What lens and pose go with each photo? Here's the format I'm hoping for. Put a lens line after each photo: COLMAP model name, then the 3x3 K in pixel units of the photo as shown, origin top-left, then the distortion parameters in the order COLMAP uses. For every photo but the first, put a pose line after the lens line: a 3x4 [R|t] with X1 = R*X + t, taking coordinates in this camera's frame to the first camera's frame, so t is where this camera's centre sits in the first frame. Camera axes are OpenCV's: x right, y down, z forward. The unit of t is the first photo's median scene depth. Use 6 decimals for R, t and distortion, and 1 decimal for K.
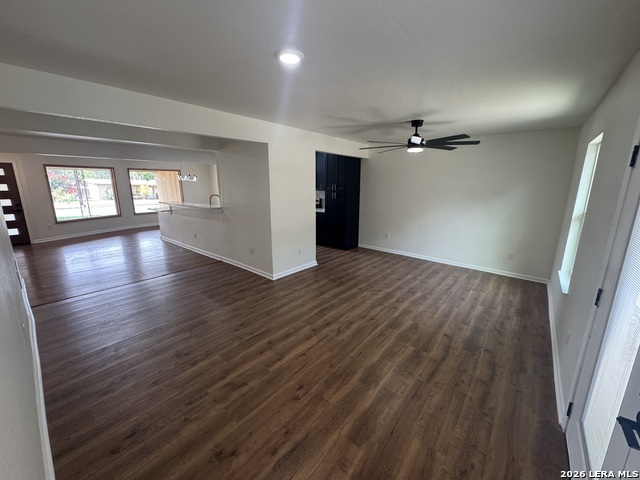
lens RADIAL K [[259.8, 0, 319.3], [0, 259.8, 239.6], [0, 0, 1]] dist [0.000873, -0.000433]
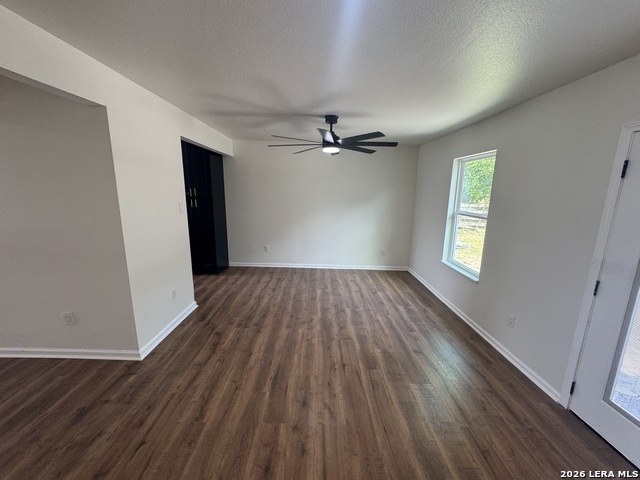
lens RADIAL K [[259.8, 0, 320.1], [0, 259.8, 238.8], [0, 0, 1]] dist [0.000873, -0.000433]
pose [[0.757775, -0.115051, 0.642293, -0.227434], [0.125672, 0.991637, 0.029361, -0.072455], [-0.640300, 0.058469, 0.765896, 0.339770]]
